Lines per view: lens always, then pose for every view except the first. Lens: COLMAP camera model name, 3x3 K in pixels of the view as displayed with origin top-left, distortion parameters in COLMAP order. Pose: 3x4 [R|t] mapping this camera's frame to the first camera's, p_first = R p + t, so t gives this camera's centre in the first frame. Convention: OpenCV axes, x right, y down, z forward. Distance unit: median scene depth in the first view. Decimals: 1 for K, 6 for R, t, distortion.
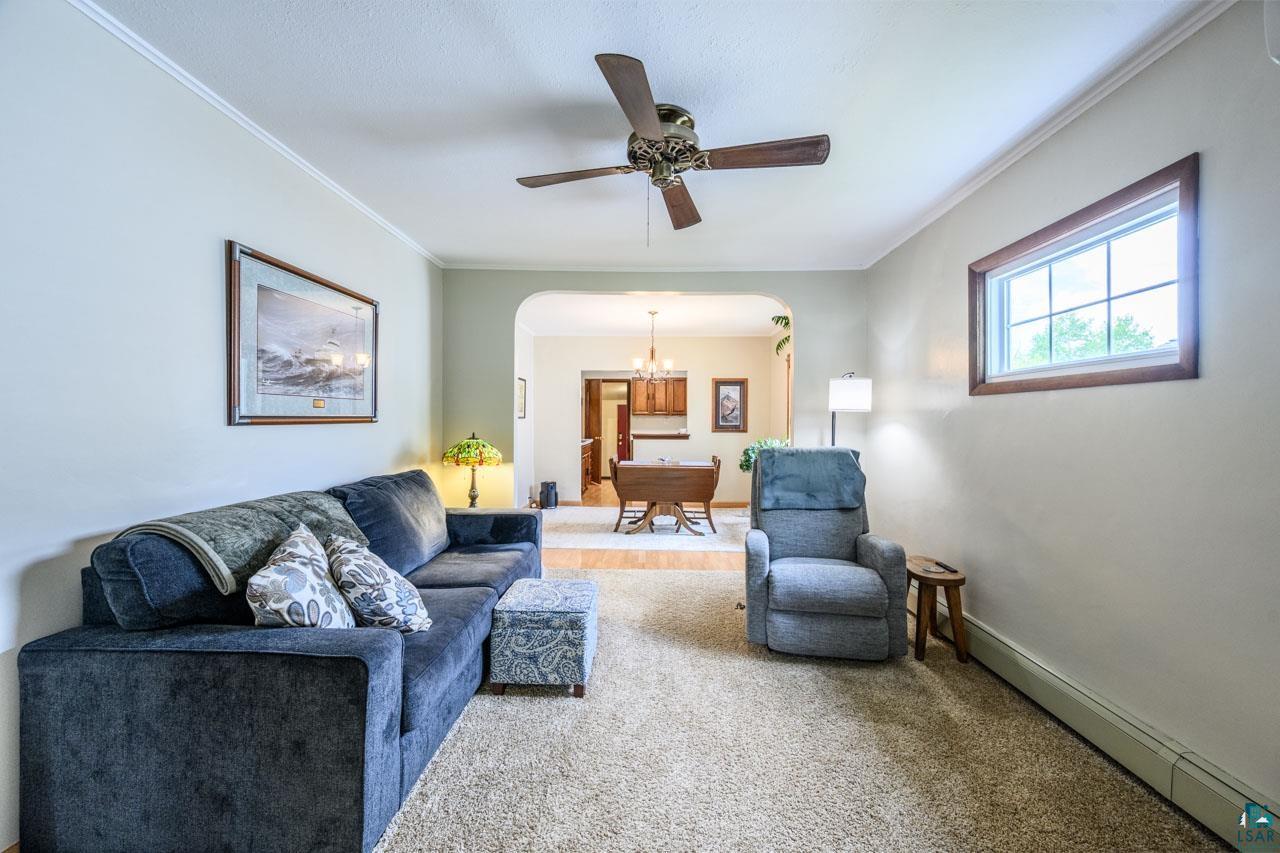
lens RADIAL K [[499.2, 0, 643.7], [0, 499.2, 423.0], [0, 0, 1]] dist [-0.003841, 0.000226]
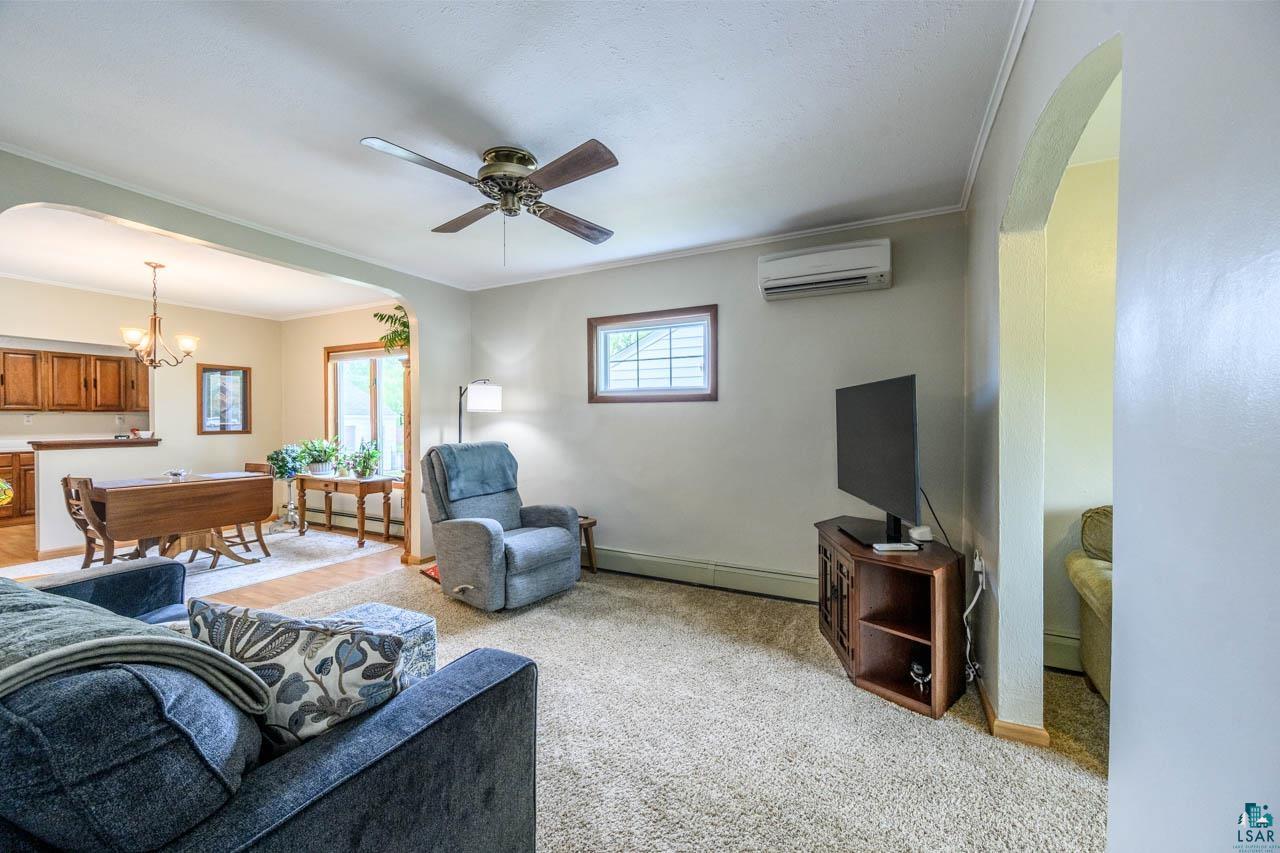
lens RADIAL K [[499.2, 0, 643.3], [0, 499.2, 422.9], [0, 0, 1]] dist [-0.003841, 0.000226]
pose [[0.426297, -0.009728, 0.904531, -0.685500], [0.005474, 0.999952, 0.008175, -0.005351], [-0.904566, 0.001466, 0.426330, 0.188368]]
